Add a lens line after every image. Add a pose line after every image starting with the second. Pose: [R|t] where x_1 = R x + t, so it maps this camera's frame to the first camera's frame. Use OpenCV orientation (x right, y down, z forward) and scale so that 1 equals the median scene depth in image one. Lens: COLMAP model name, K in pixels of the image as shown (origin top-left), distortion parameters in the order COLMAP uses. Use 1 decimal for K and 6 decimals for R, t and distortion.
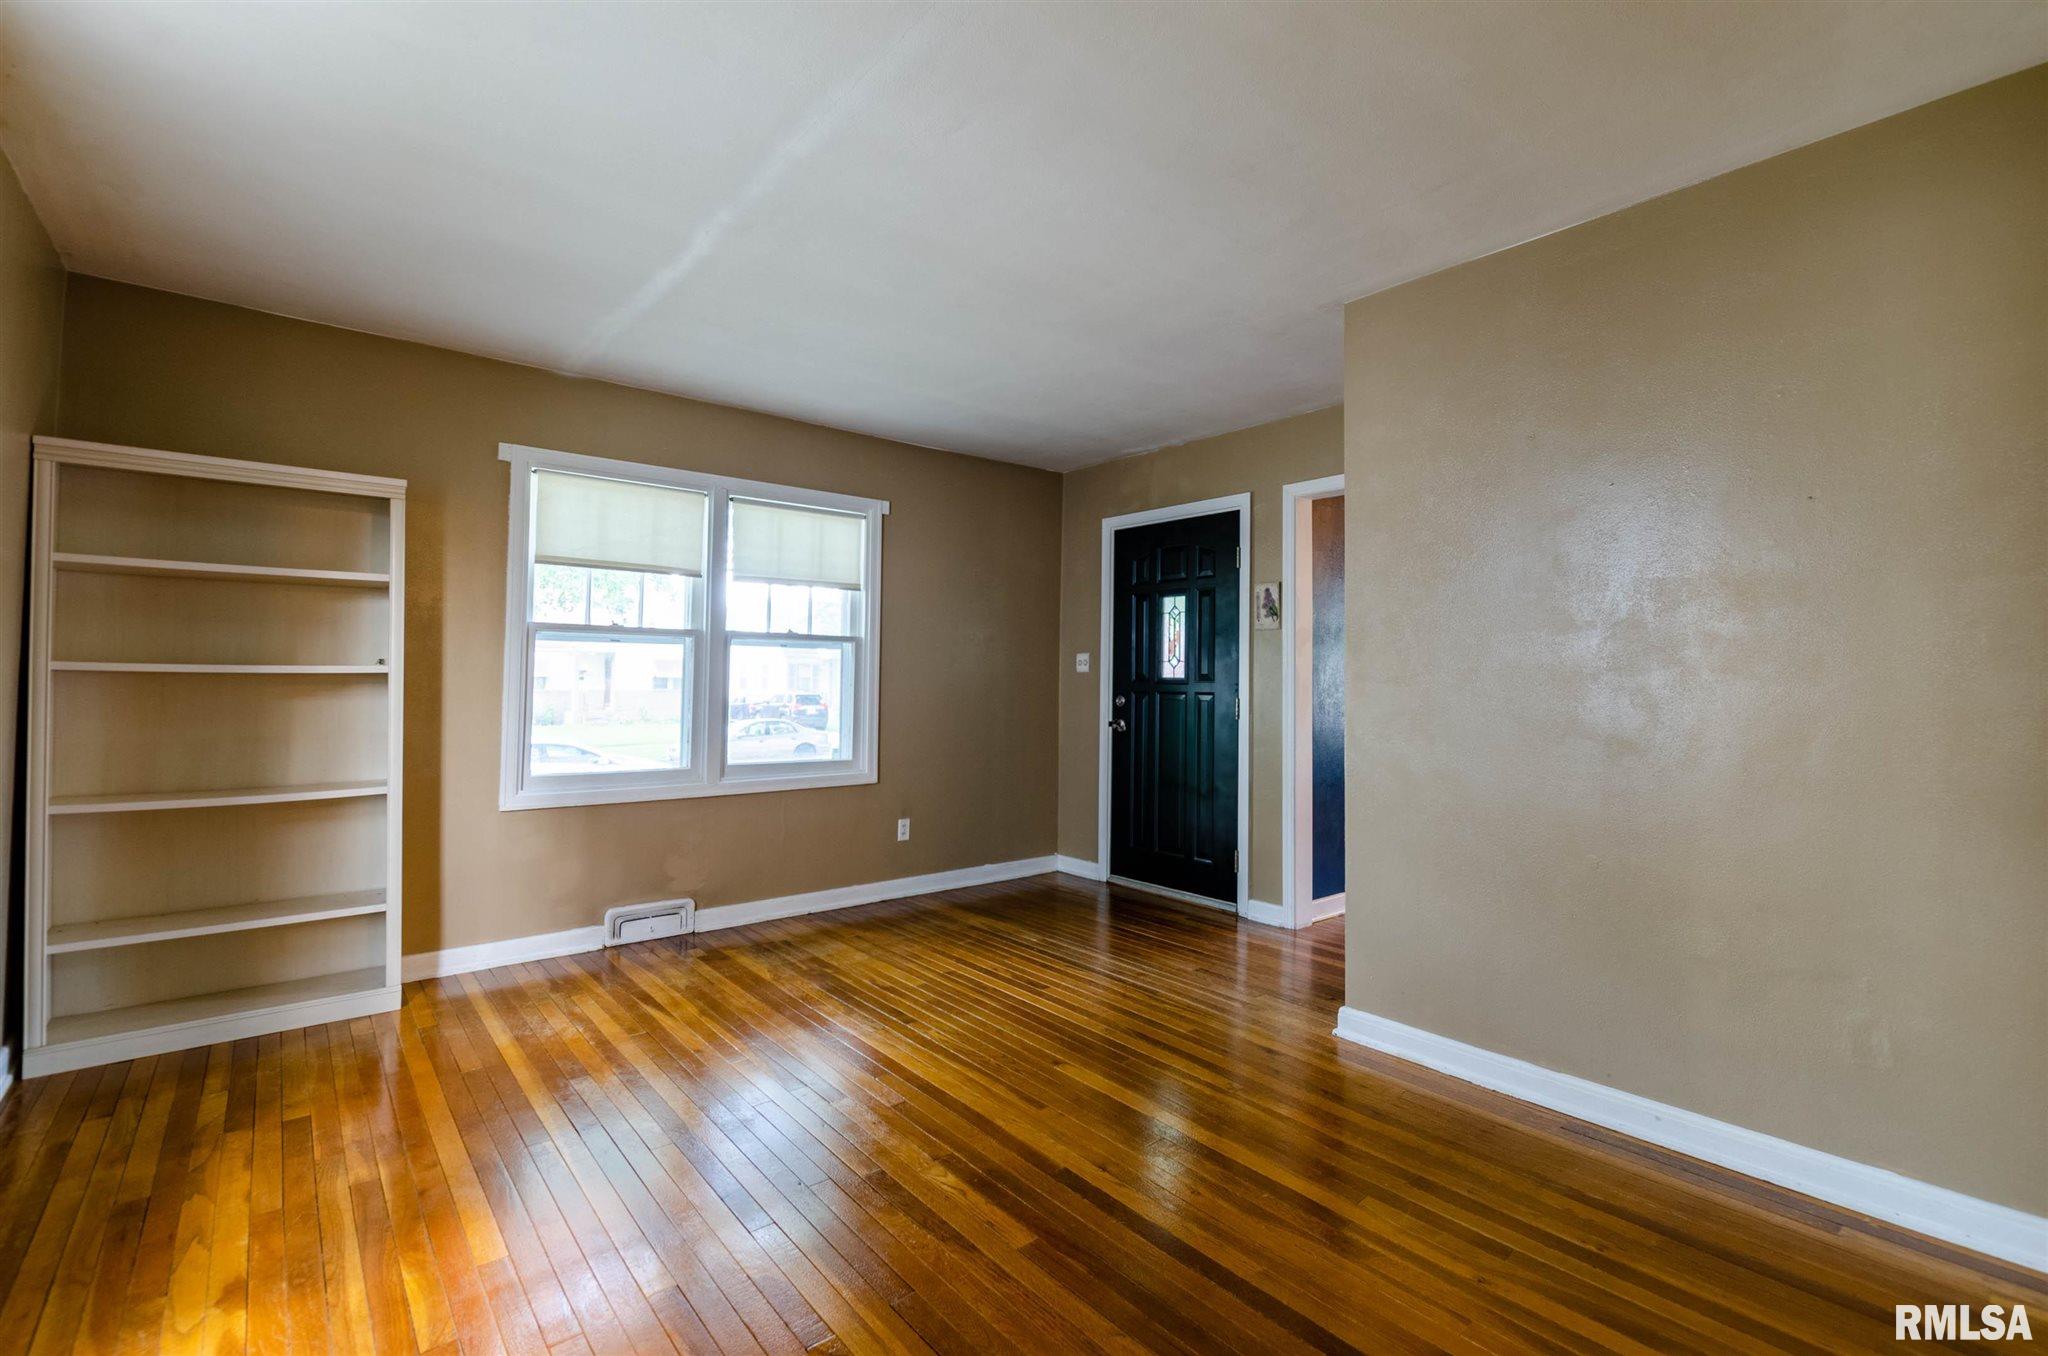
lens RADIAL K [[905.1, 0, 1020.6], [0, 905.1, 643.8], [0, 0, 1]] dist [0.001737, 0.000375]
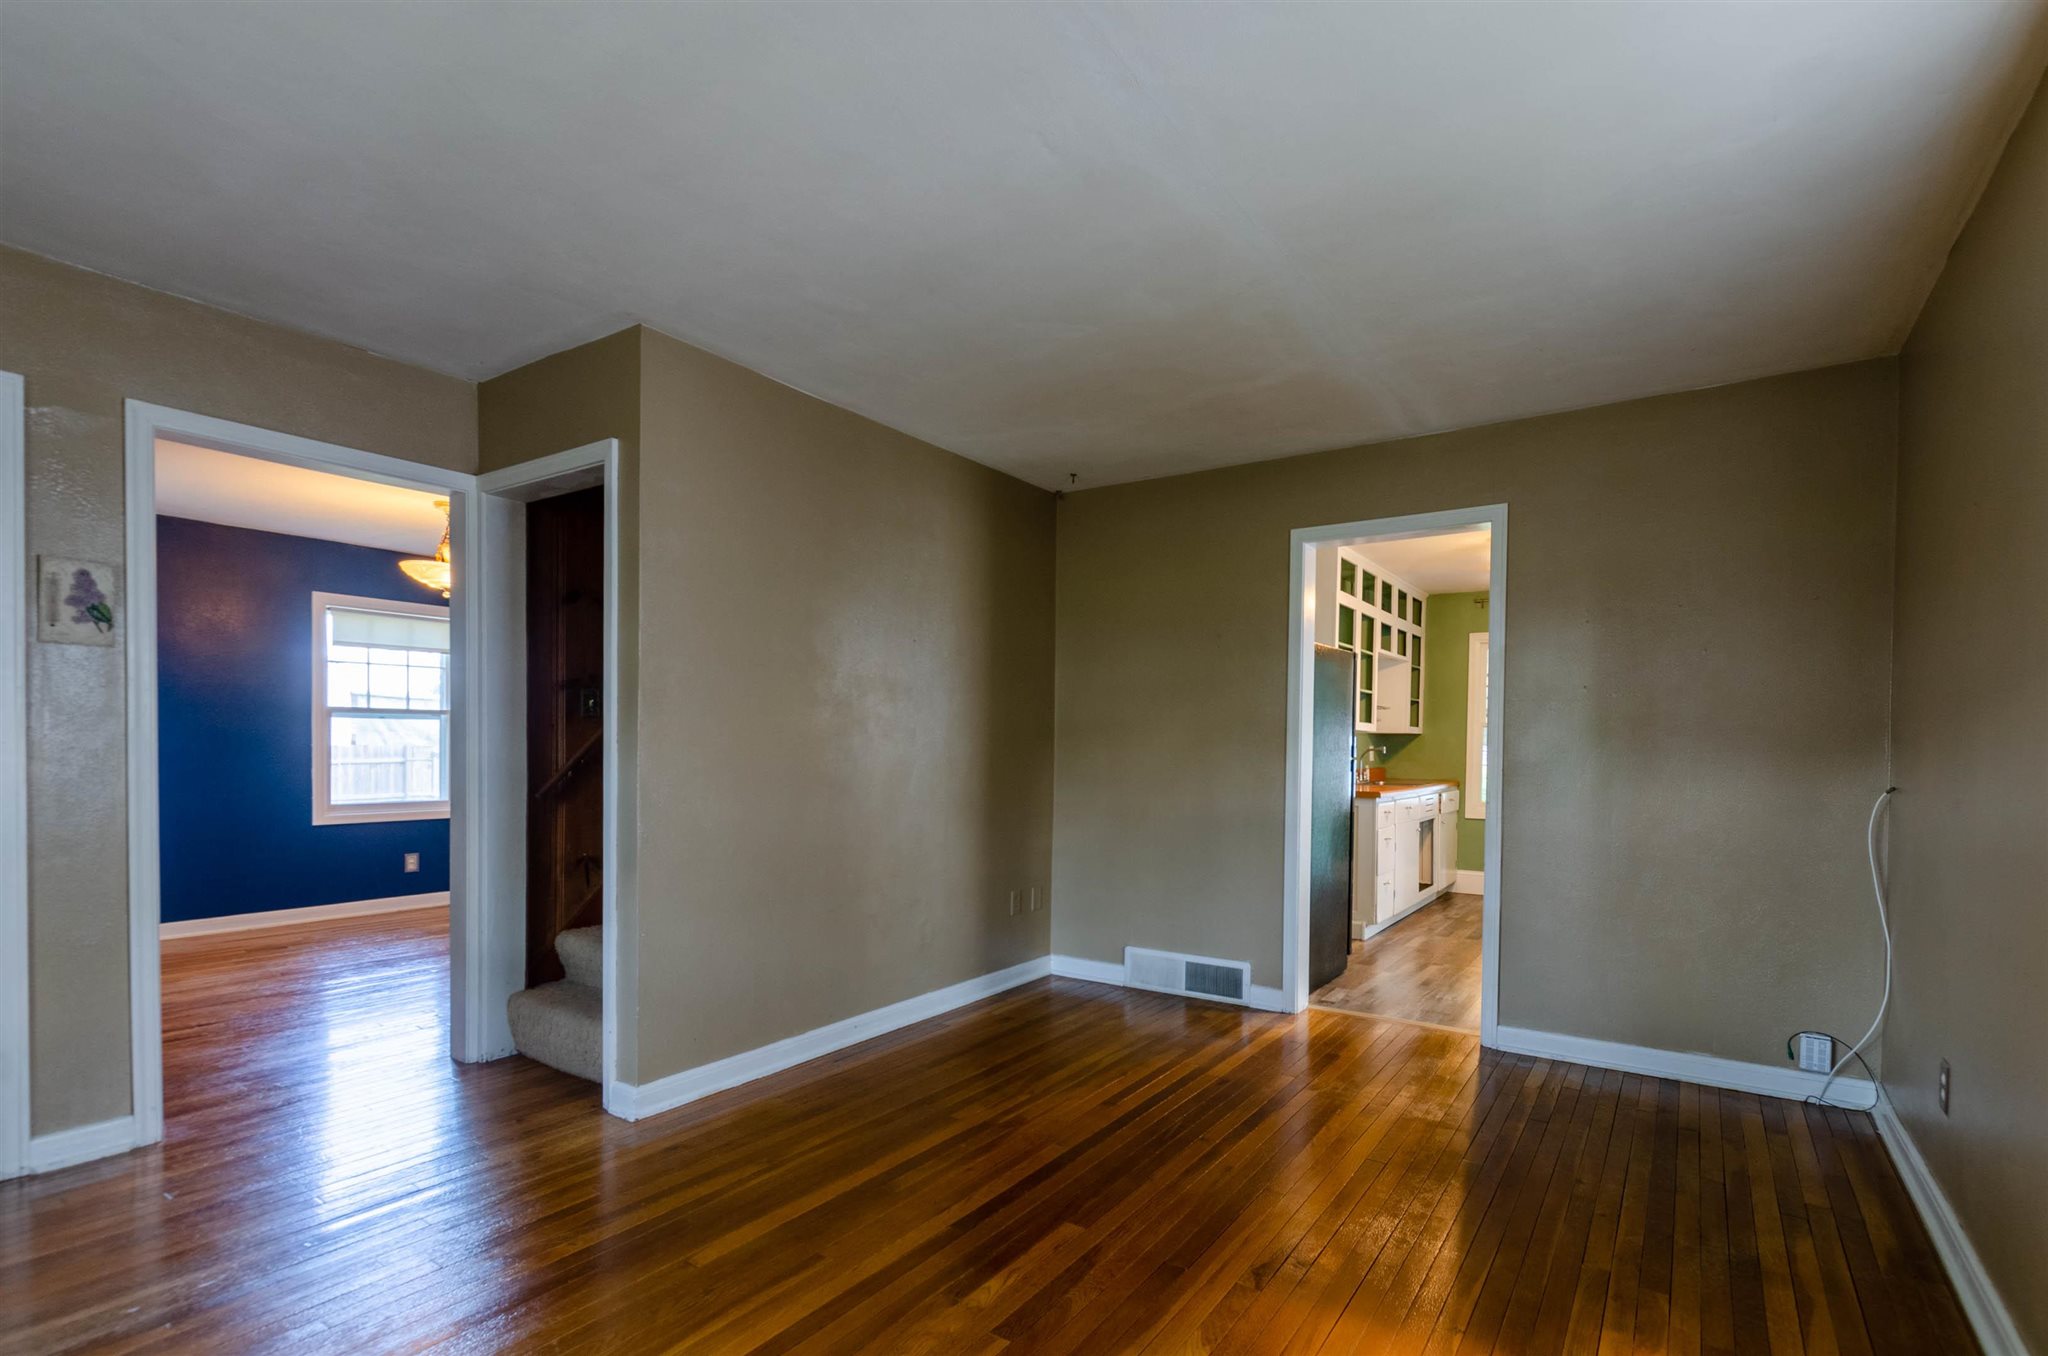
lens RADIAL K [[917.8, 0, 1124.6], [0, 917.8, 773.5], [0, 0, 1]] dist [0.000654, 0.000096]
pose [[-0.324249, -0.036139, 0.945281, -0.521535], [-0.050183, 0.998520, 0.020961, 0.021493], [-0.944640, -0.040640, -0.325582, 0.629798]]
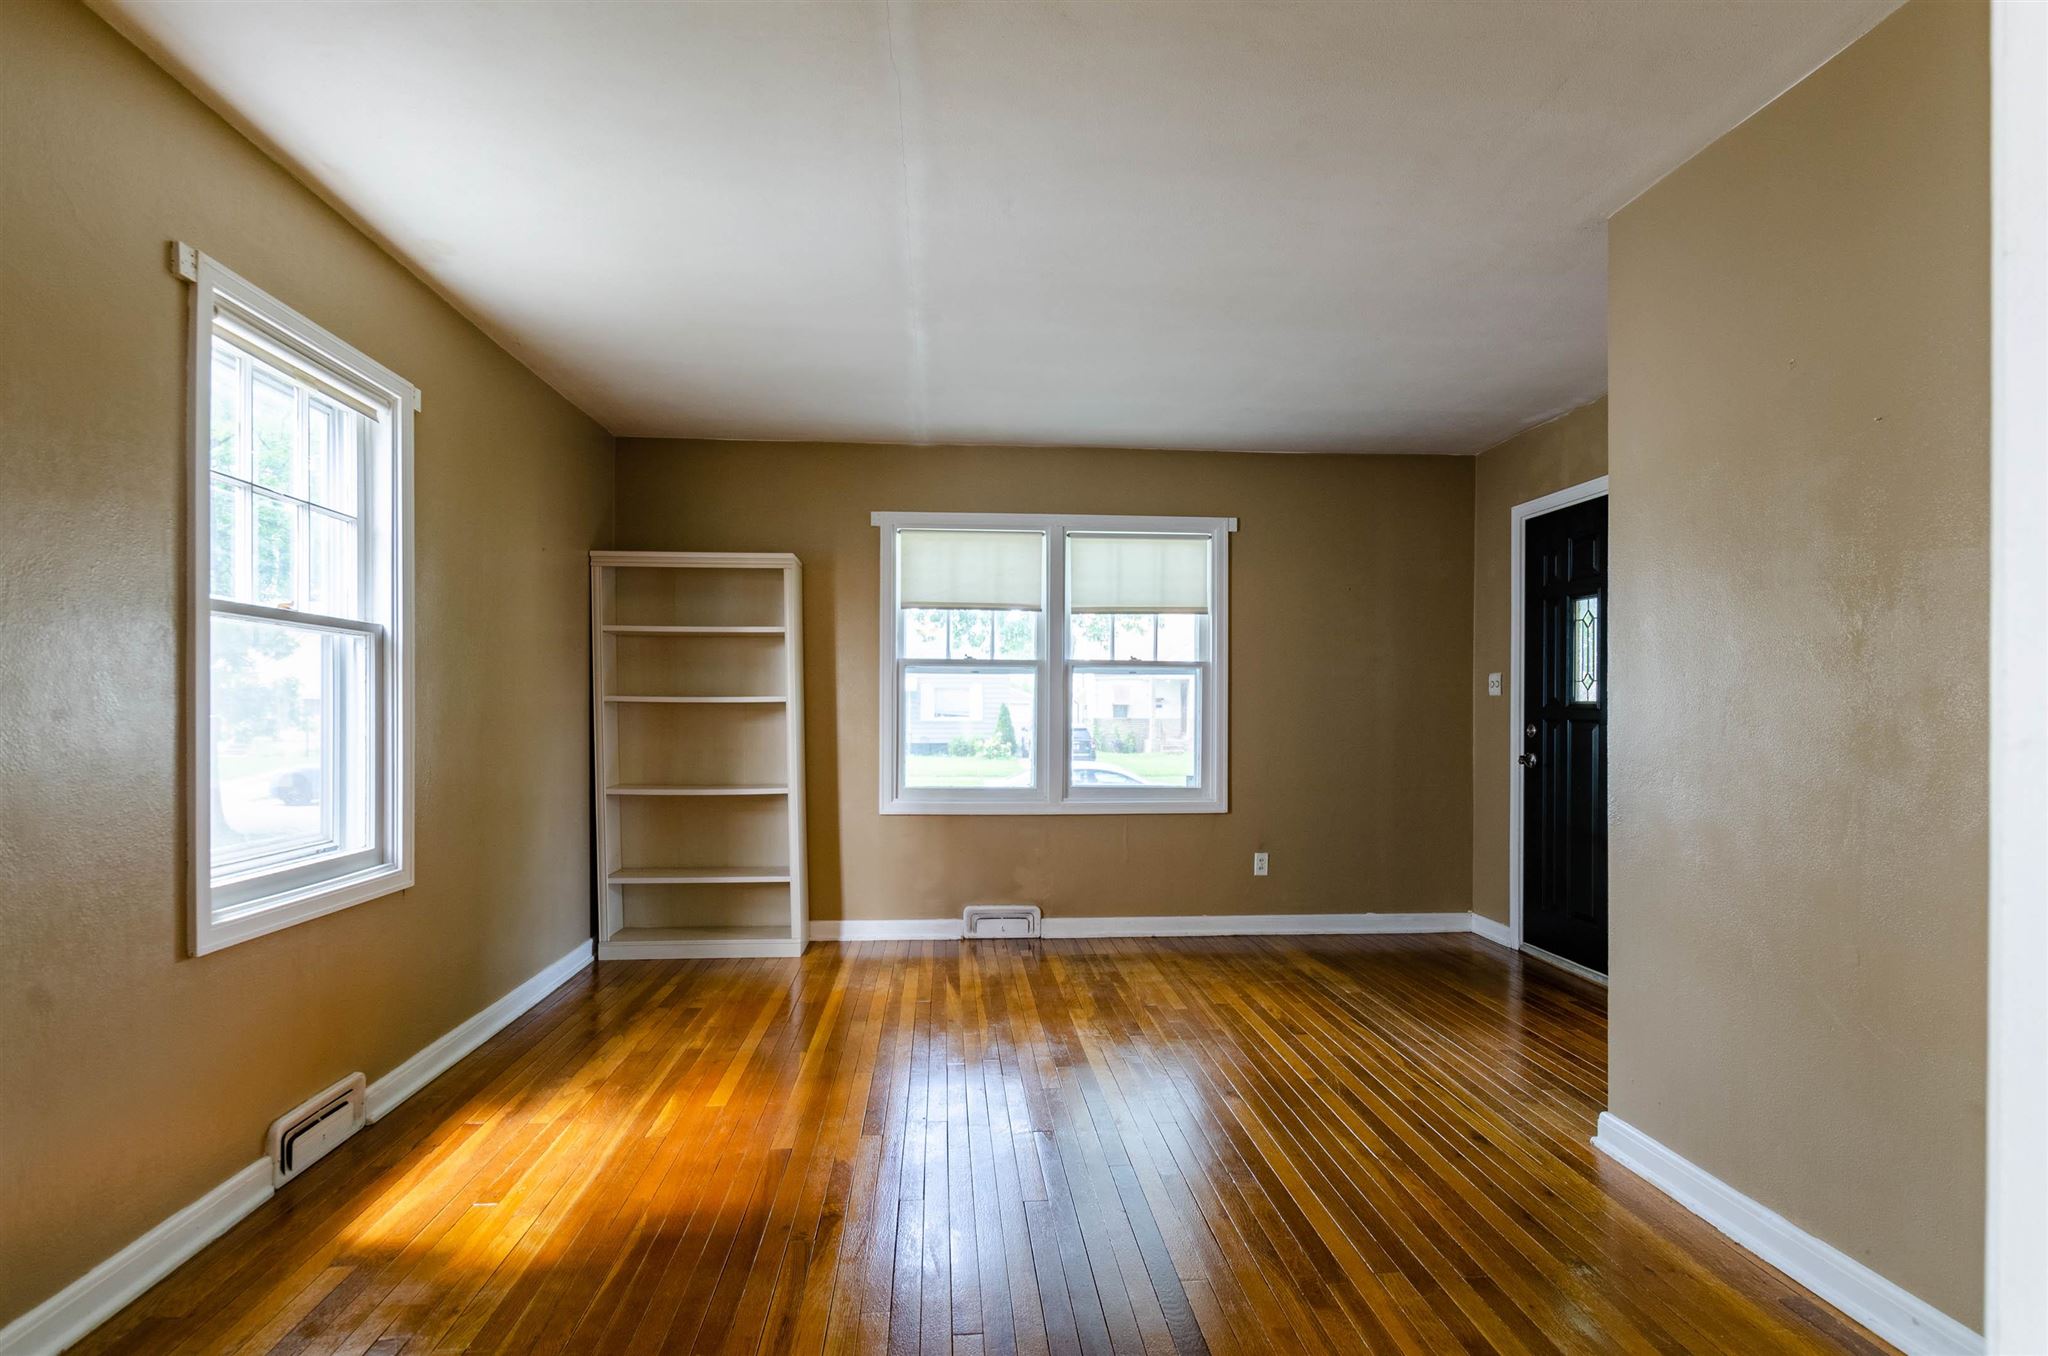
lens RADIAL K [[1028.0, 0, 1020.3], [0, 1028.0, 698.6], [0, 0, 1]] dist [-0.002403, -0.000333]
pose [[0.819550, -0.008114, -0.572950, 0.341501], [0.026047, 0.999394, 0.023105, 0.001389], [0.572415, -0.033859, 0.819265, -0.020433]]
